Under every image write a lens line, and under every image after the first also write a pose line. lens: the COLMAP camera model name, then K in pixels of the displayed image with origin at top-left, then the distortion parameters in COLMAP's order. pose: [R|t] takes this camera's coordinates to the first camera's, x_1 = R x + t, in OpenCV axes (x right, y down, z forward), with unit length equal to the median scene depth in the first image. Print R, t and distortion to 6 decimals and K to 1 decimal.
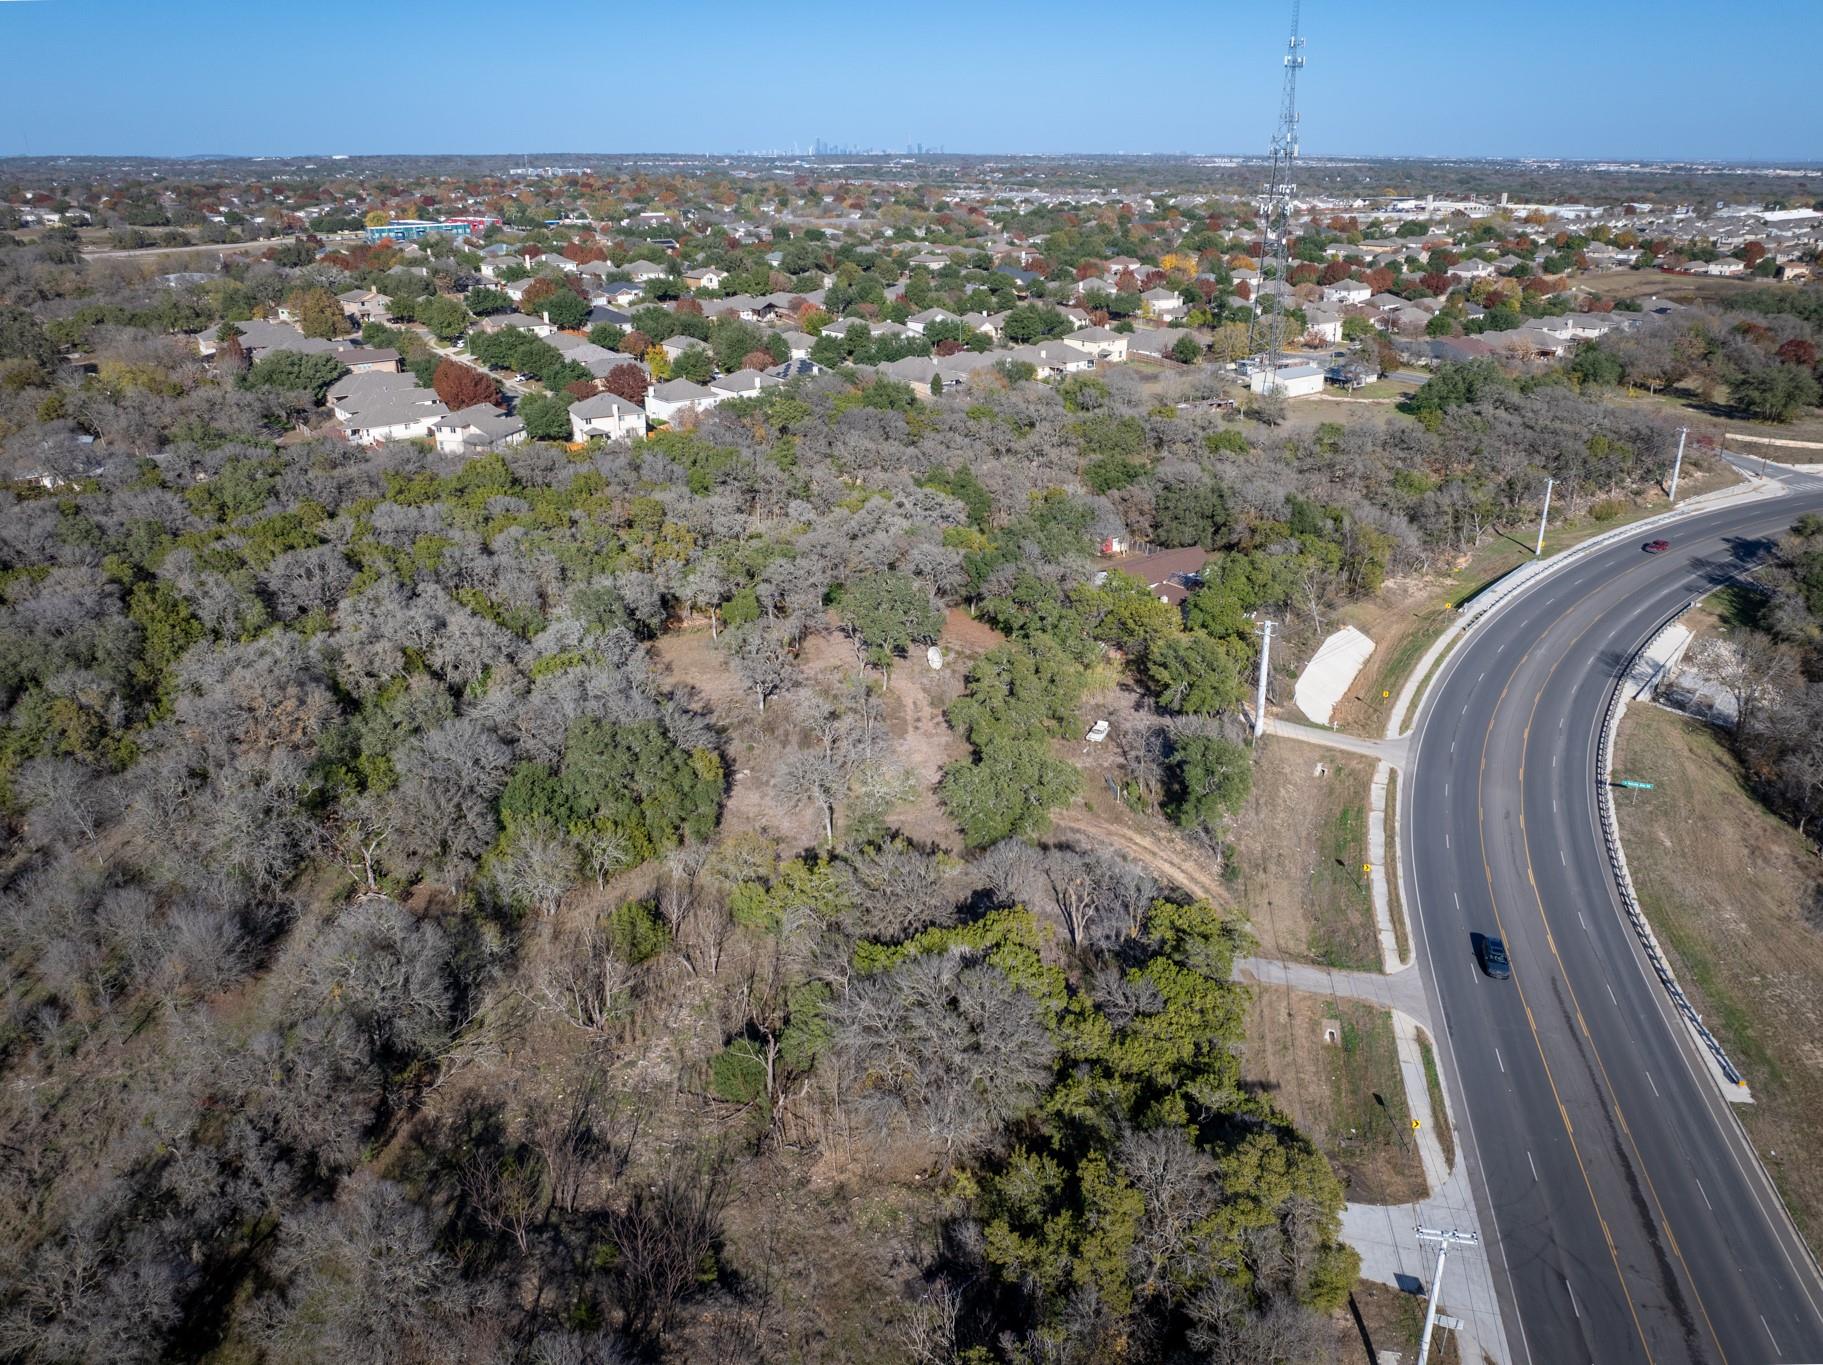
lens RADIAL K [[1301.8, 0, 911.5], [0, 1301.8, 682.5], [0, 0, 1]] dist [-0.043482, -0.000519]
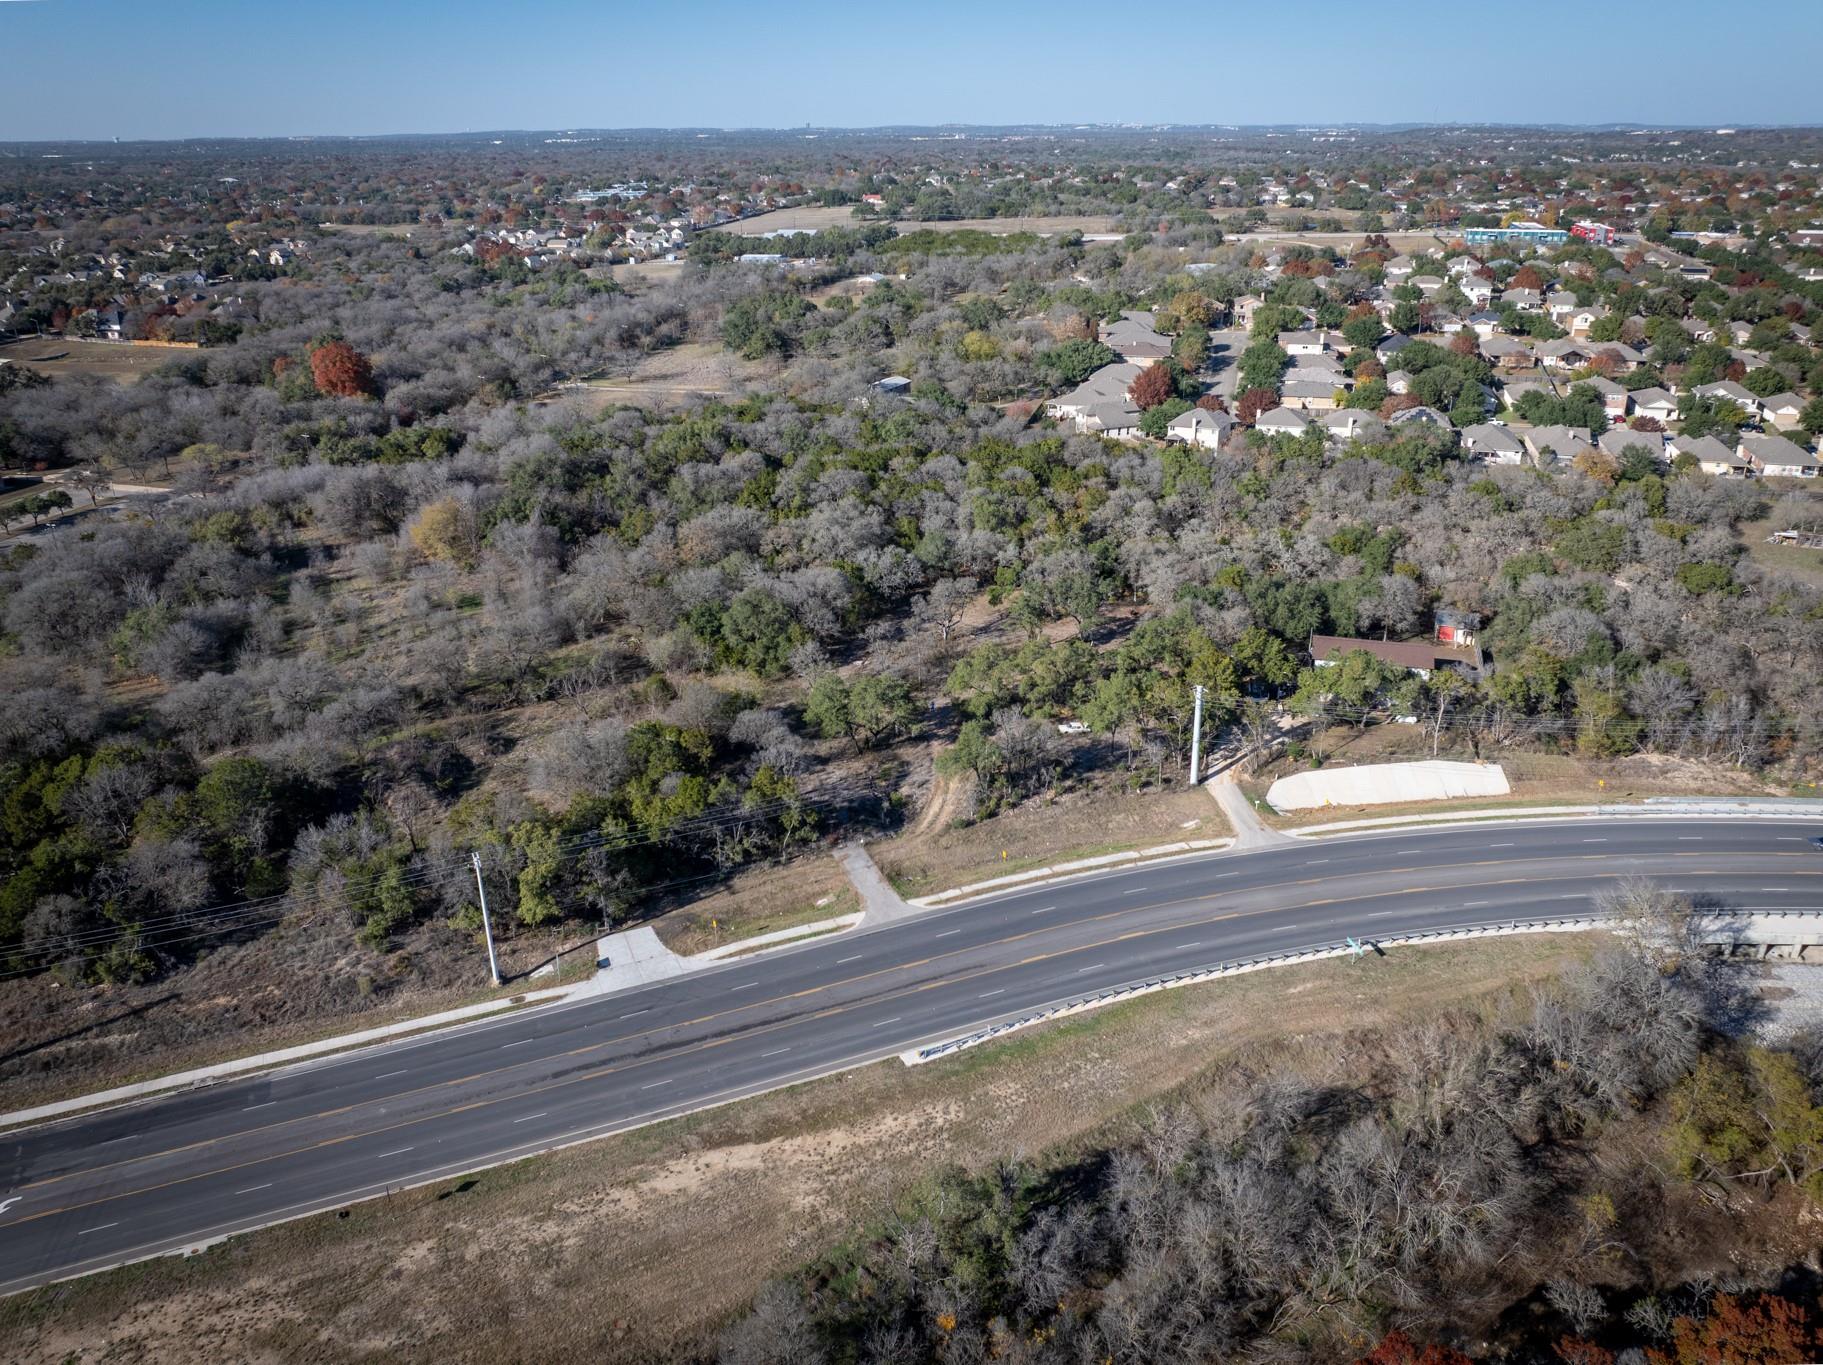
lens RADIAL K [[1273.5, 0, 914.2], [0, 1273.5, 713.6], [0, 0, 1]] dist [-0.039821, 0.007661]
pose [[0.585696, 0.331889, -0.739466, 0.732427], [-0.295288, 0.936997, 0.186662, -0.120631], [0.754828, 0.109028, 0.646798, 0.065644]]
